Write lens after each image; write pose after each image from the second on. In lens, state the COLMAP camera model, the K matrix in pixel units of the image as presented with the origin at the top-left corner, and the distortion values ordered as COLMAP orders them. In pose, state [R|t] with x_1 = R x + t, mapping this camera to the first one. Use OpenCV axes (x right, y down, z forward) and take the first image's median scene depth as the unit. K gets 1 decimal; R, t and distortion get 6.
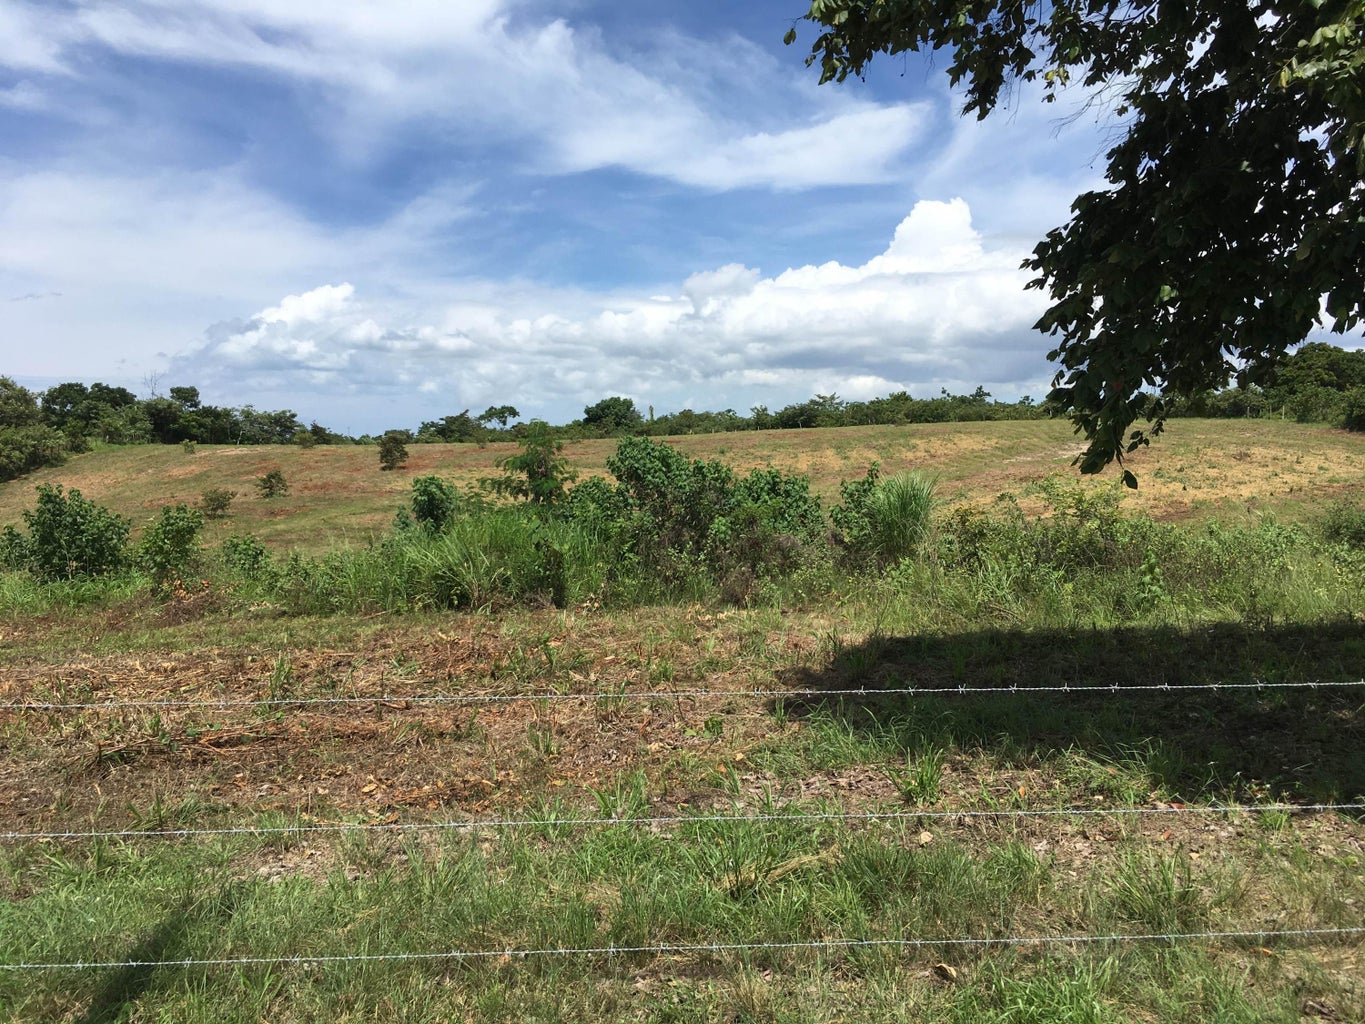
lens RADIAL K [[1162.1, 0, 679.8], [0, 1162.1, 536.1], [0, 0, 1]] dist [0.065487, -0.084637]
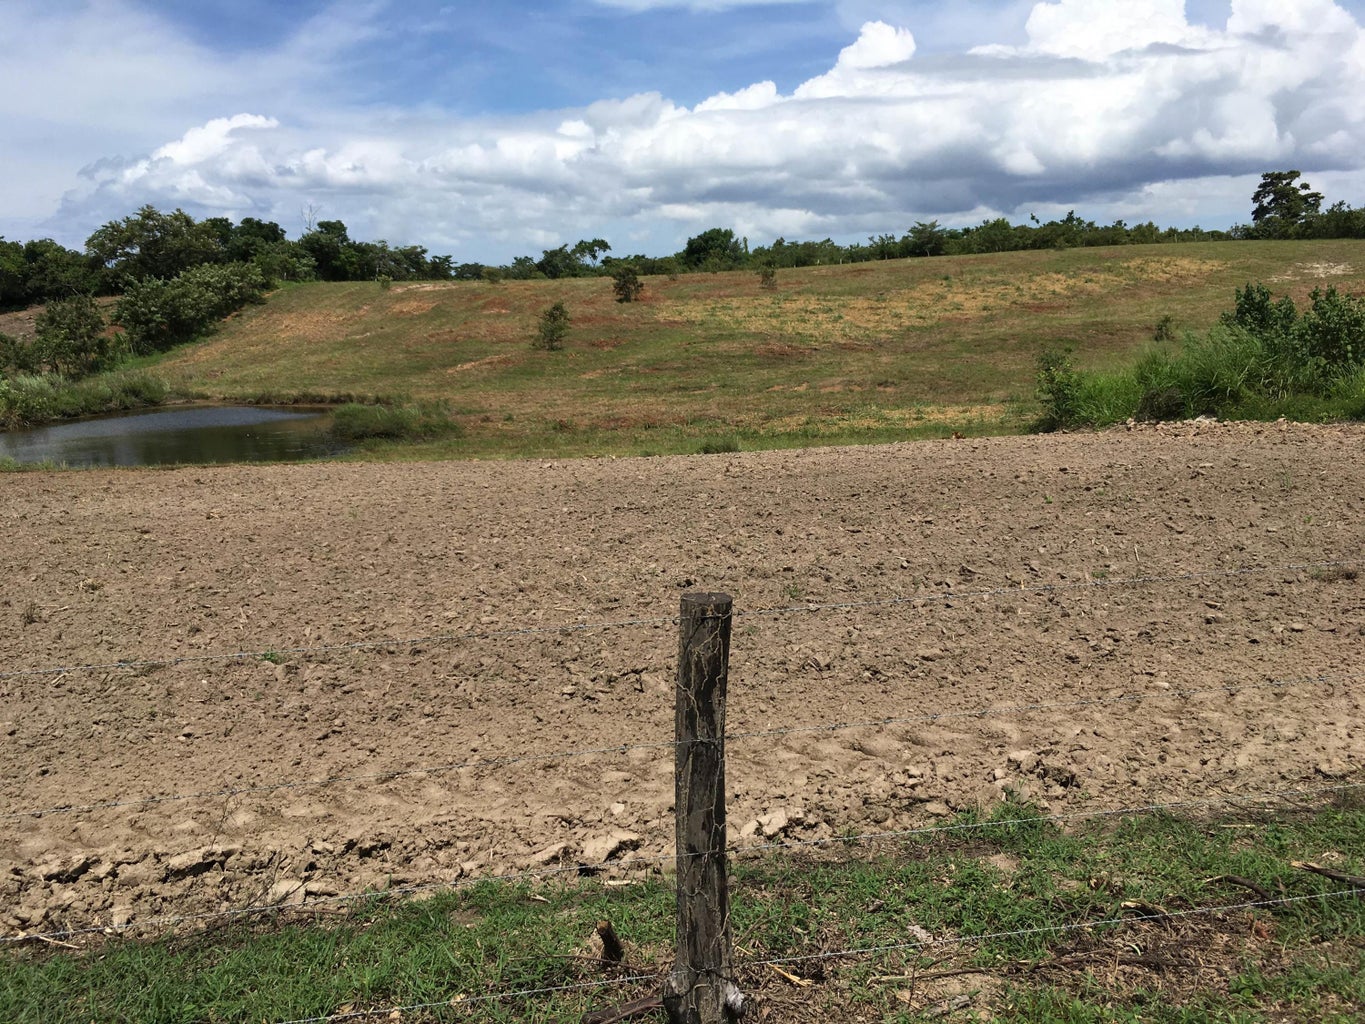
lens RADIAL K [[1172.4, 0, 682.5], [0, 1172.4, 512.0], [0, 0, 1]] dist [0.065240, -0.097805]
pose [[0.997548, -0.028556, 0.063899, -0.168991], [0.021116, 0.993231, 0.114217, 0.004799], [-0.066728, -0.112588, 0.991399, -0.010074]]
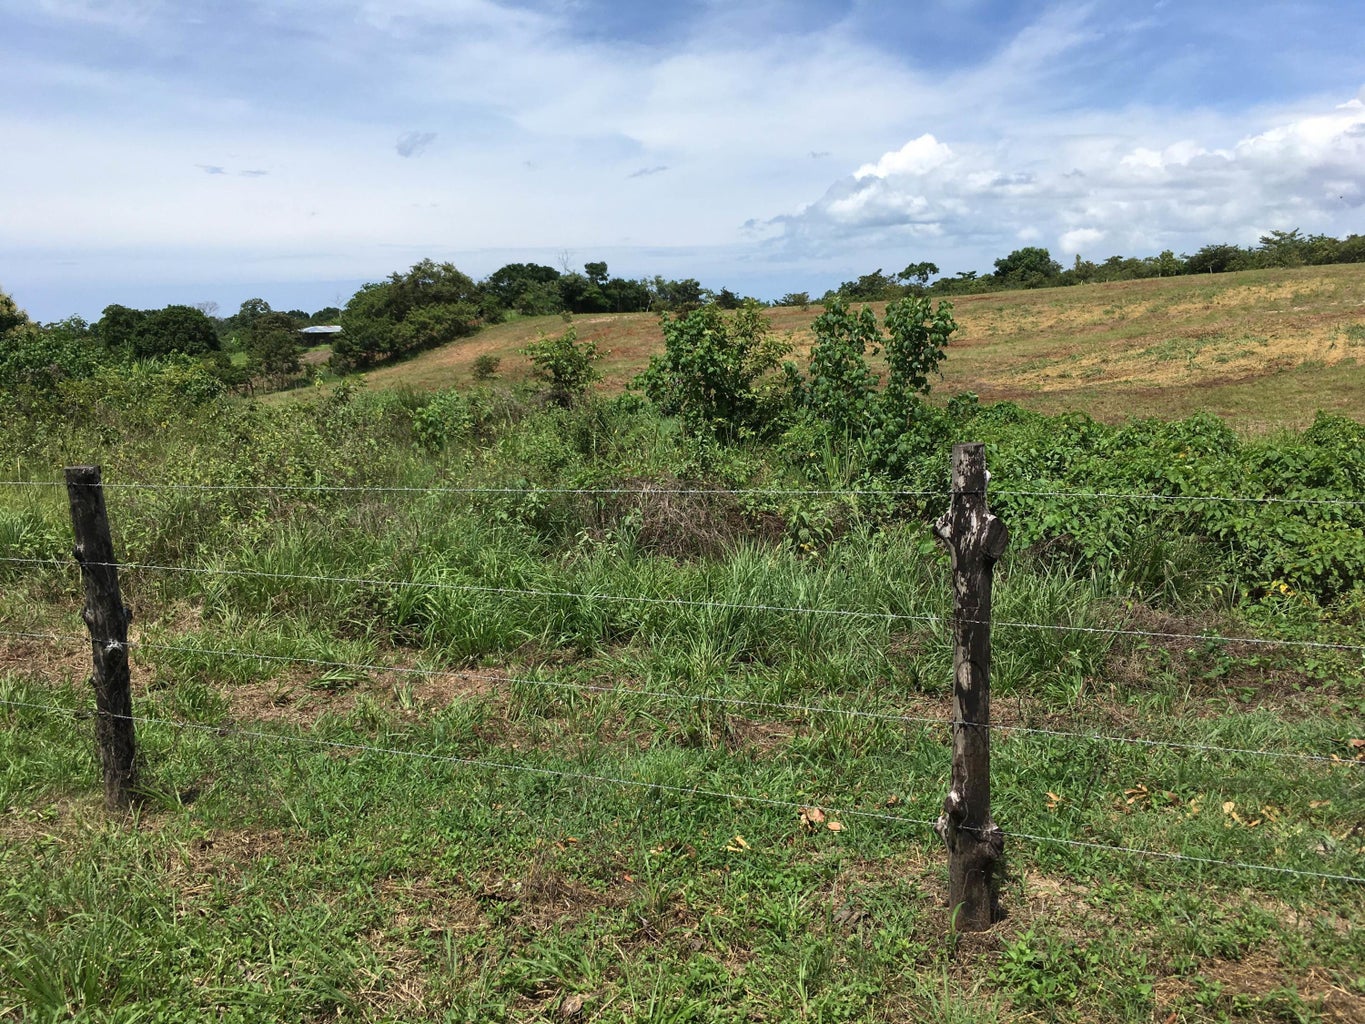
lens RADIAL K [[1162.1, 0, 679.8], [0, 1162.1, 536.1], [0, 0, 1]] dist [0.065487, -0.084637]
pose [[0.879500, 0.064959, -0.471445, 0.174211], [-0.006812, 0.992257, 0.124013, -0.002449], [0.475850, -0.105858, 0.873133, 0.005929]]
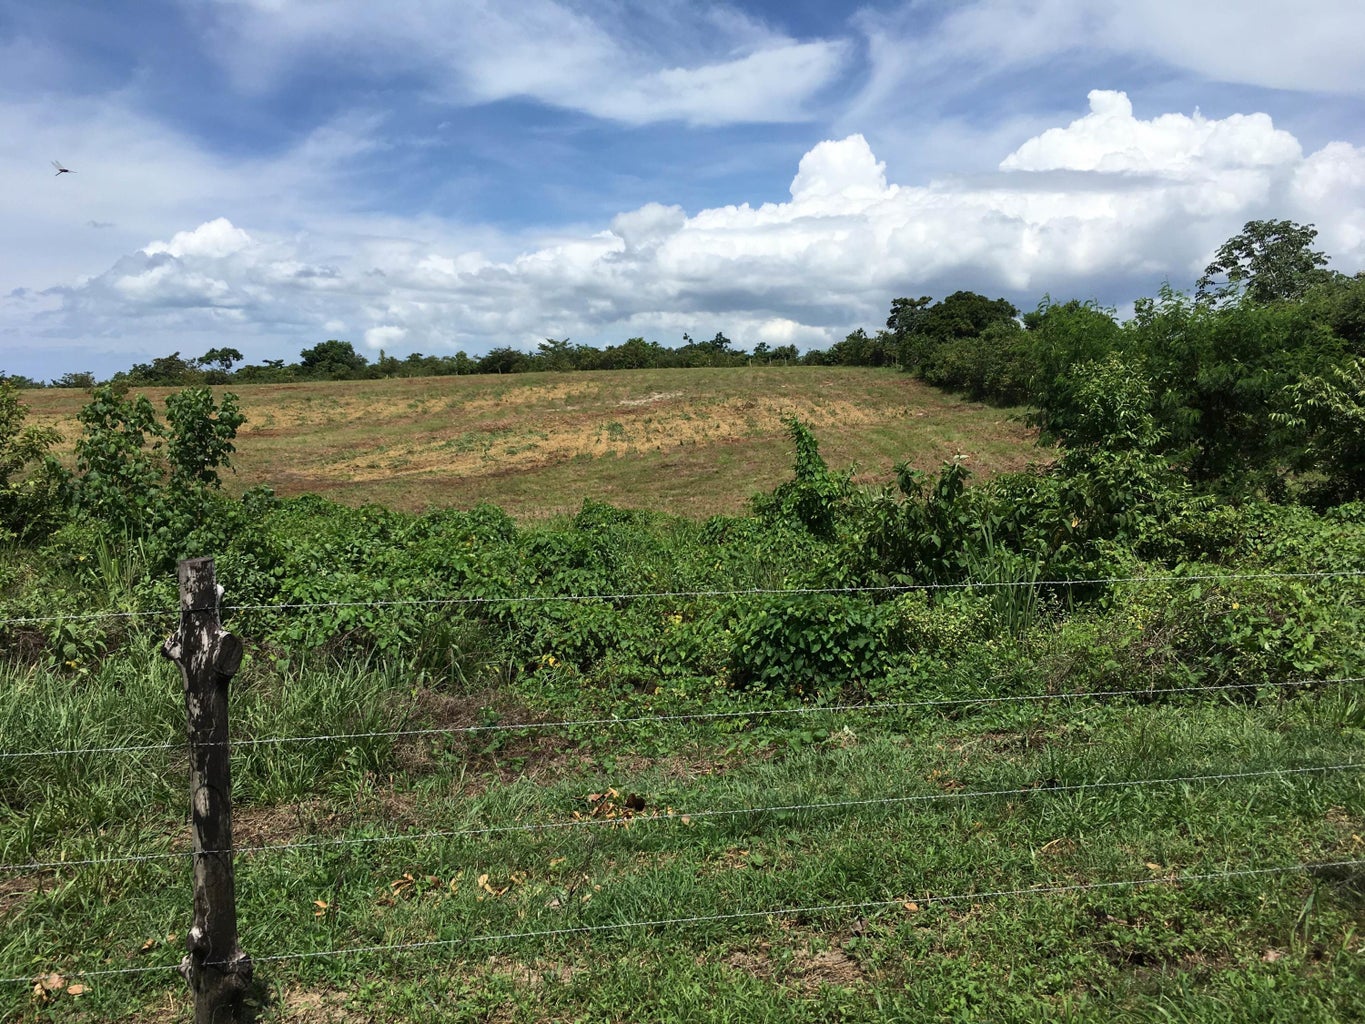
lens RADIAL K [[1162.1, 0, 679.8], [0, 1162.1, 536.1], [0, 0, 1]] dist [0.065487, -0.084637]
pose [[0.997603, -0.006766, 0.068869, 0.179959], [0.003409, 0.998806, 0.048738, -0.004091], [-0.069117, -0.048387, 0.996434, 0.006139]]
